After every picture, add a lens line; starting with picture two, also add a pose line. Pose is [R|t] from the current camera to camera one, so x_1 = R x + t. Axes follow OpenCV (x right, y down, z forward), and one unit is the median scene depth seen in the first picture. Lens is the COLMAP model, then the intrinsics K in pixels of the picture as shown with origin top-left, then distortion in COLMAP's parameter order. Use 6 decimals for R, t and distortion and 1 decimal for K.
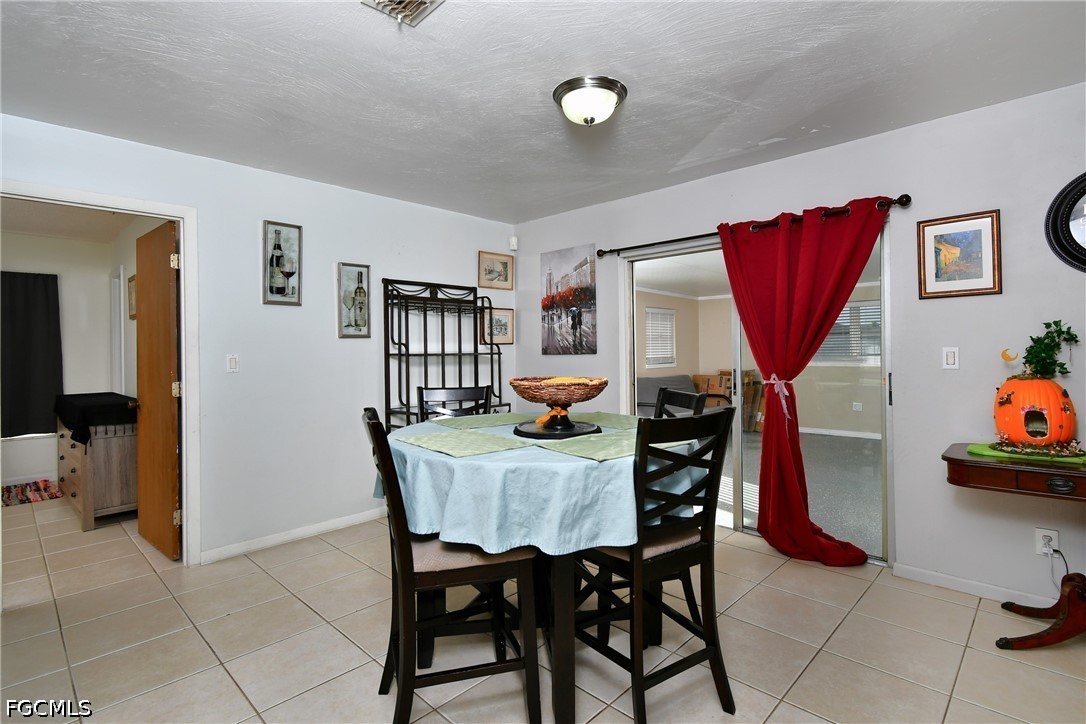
lens RADIAL K [[529.1, 0, 545.8], [0, 529.1, 346.4], [0, 0, 1]] dist [0.001001, 0.000273]
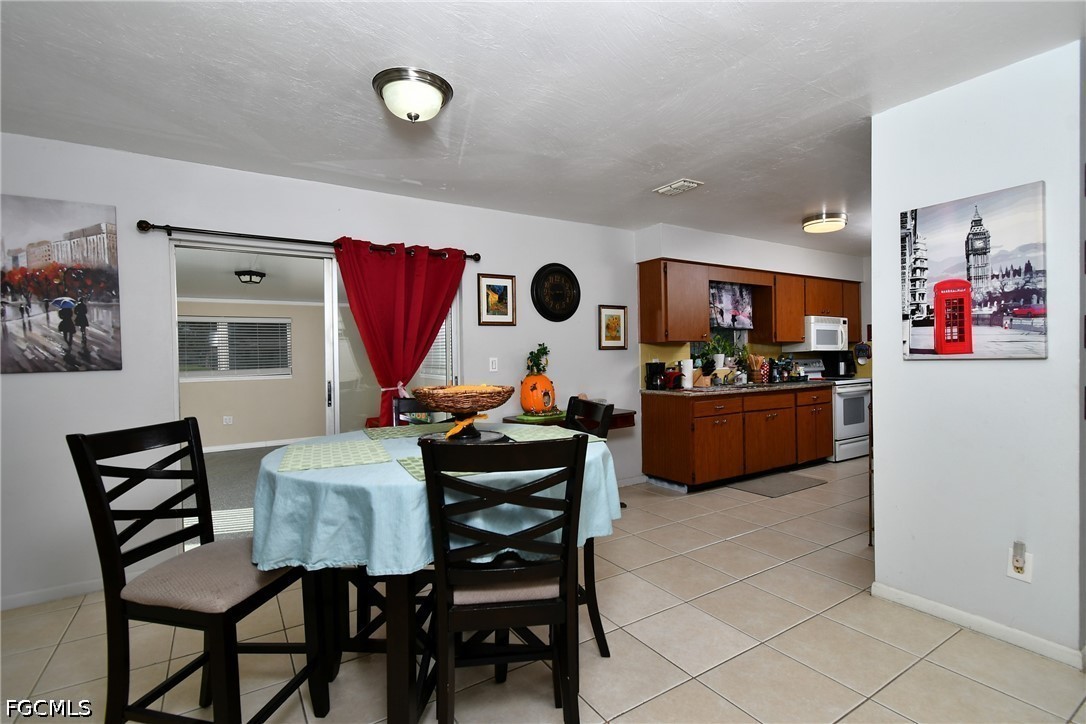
lens RADIAL K [[513.2, 0, 547.4], [0, 513.2, 361.9], [0, 0, 1]] dist [0.002515, -0.000889]
pose [[0.228888, -0.005268, 0.973439, -0.525137], [0.008993, 0.999954, 0.003297, 0.008381], [-0.973411, 0.007999, 0.228924, 0.388608]]
